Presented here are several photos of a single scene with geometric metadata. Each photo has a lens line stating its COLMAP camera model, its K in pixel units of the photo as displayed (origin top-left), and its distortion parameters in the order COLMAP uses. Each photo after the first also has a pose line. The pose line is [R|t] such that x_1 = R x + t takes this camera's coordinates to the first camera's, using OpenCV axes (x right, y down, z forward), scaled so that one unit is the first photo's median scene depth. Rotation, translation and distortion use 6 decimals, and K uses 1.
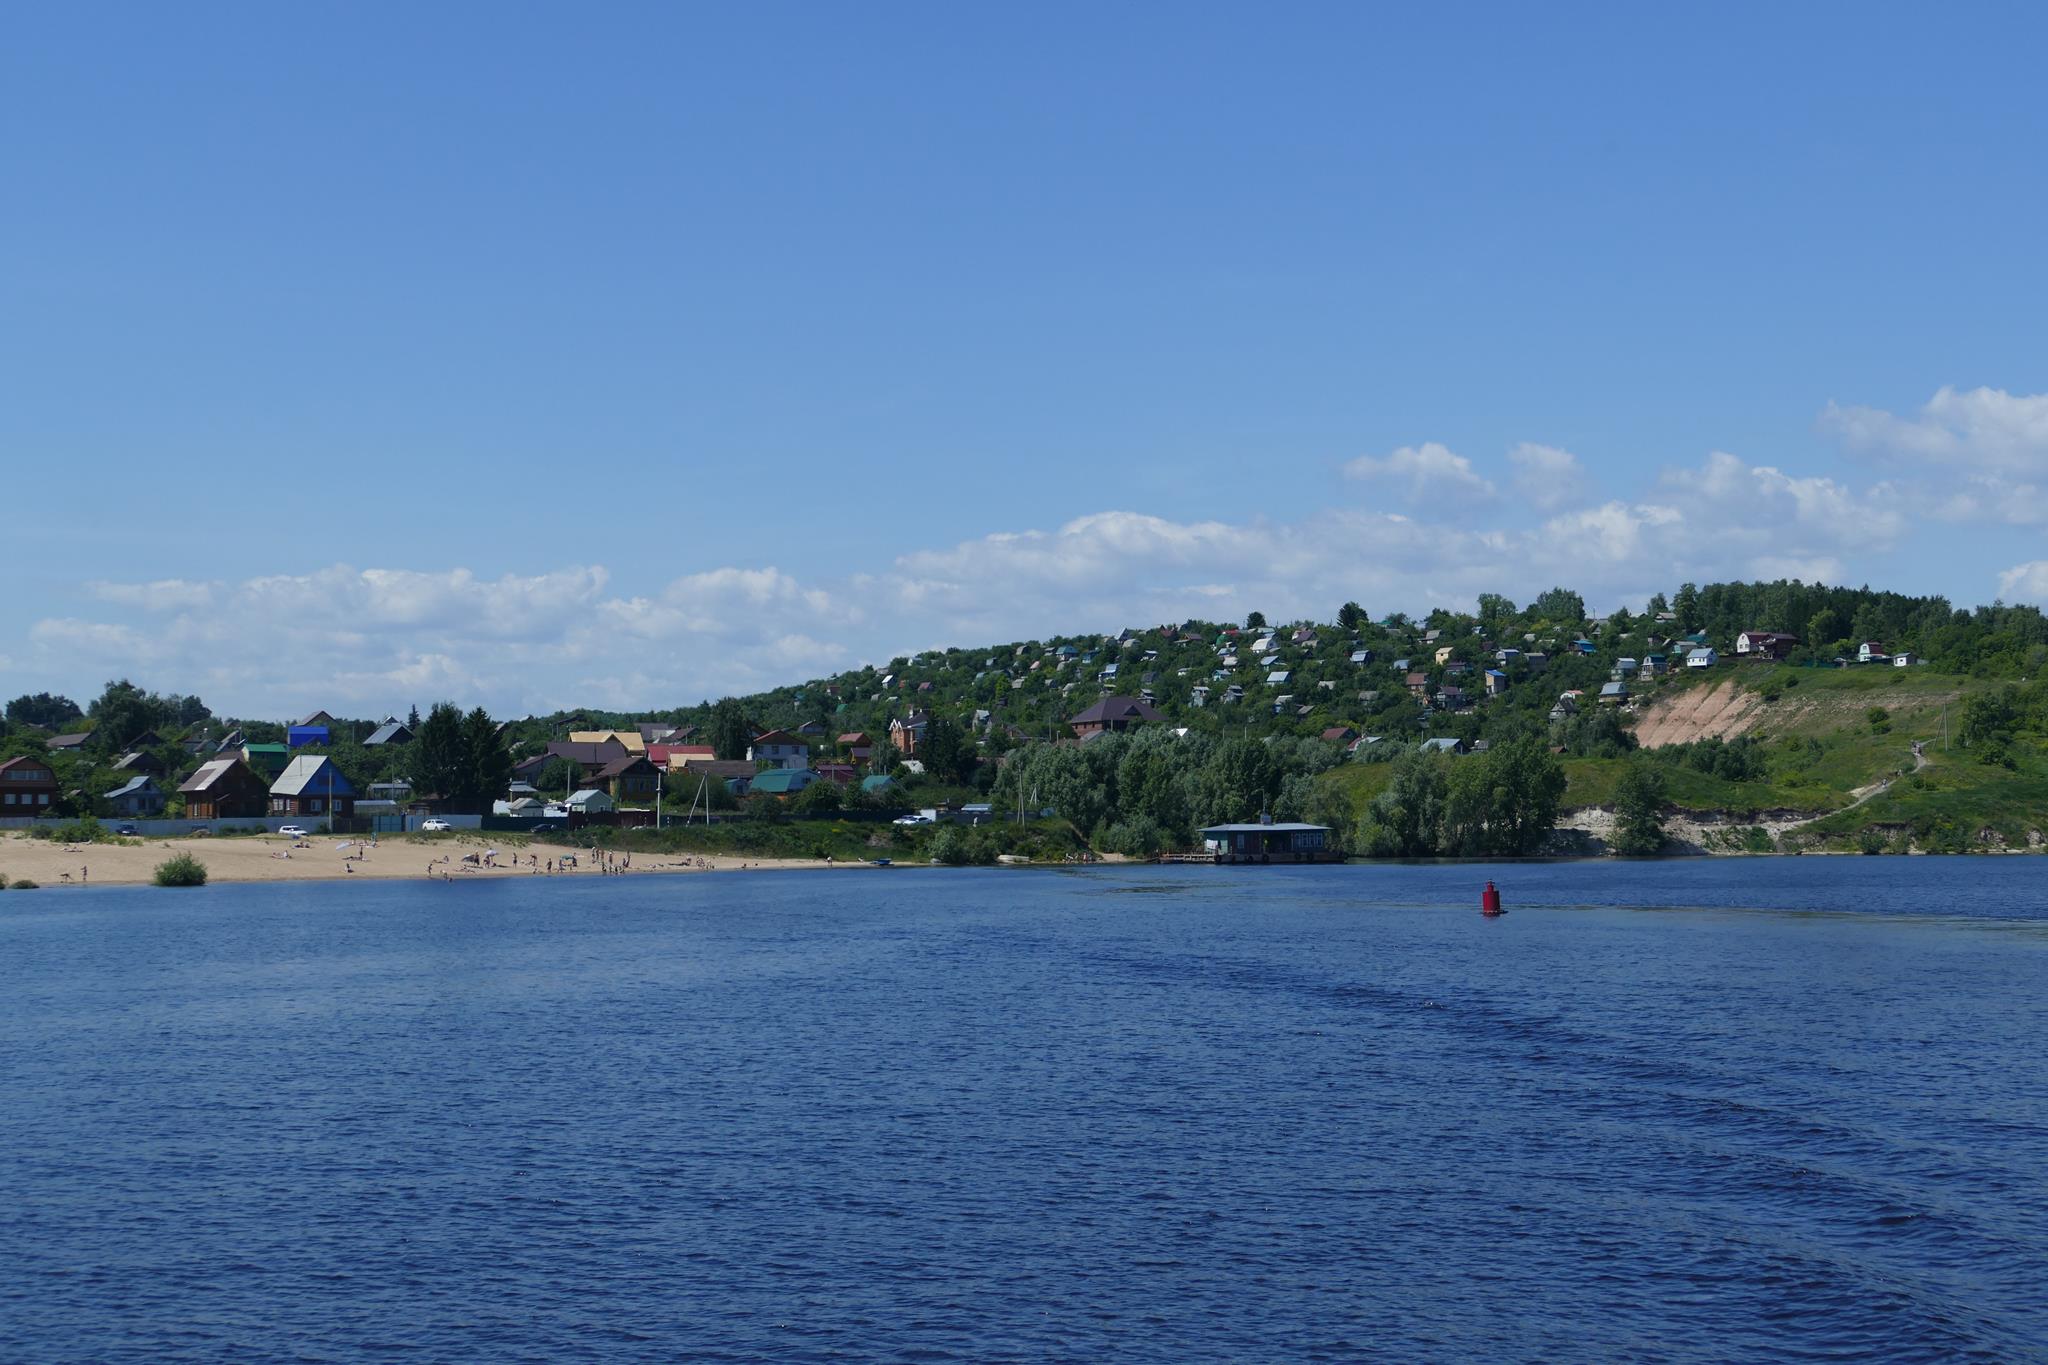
lens RADIAL K [[3034.8, 0, 1024.0], [0, 3034.8, 682.5], [0, 0, 1]] dist [-0.001647, 0.000097]
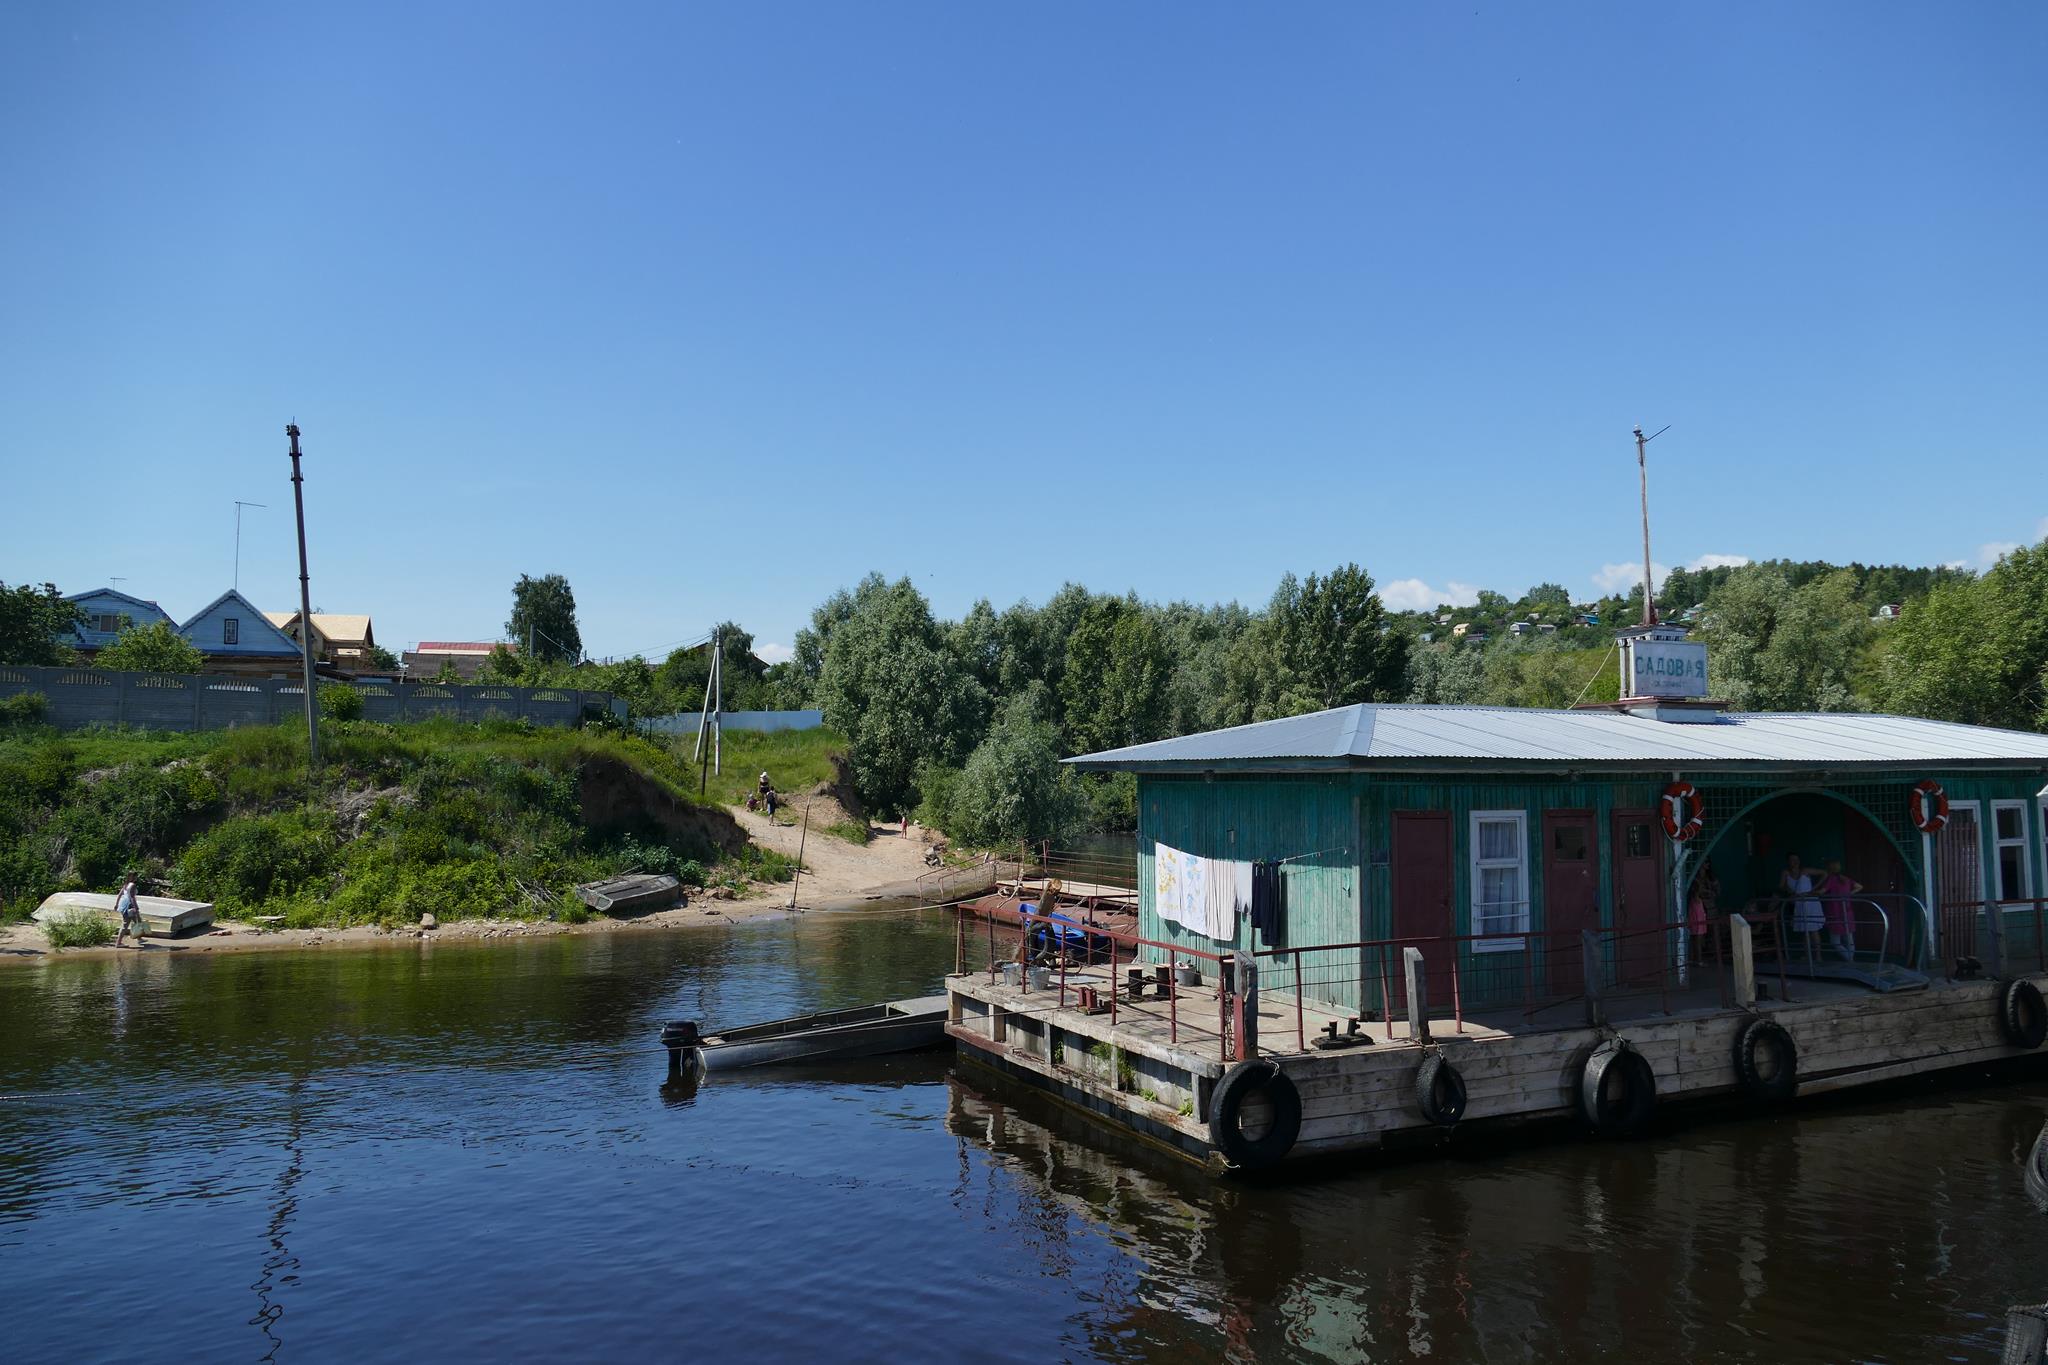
lens RADIAL K [[1503.6, 0, 1024.0], [0, 1503.6, 682.5], [0, 0, 1]] dist [0.004790, 0.002317]
pose [[0.995268, 0.004084, -0.097086, 0.048013], [-0.005311, 0.999909, -0.012384, 0.036800], [0.097027, 0.012841, 0.995199, 0.746177]]
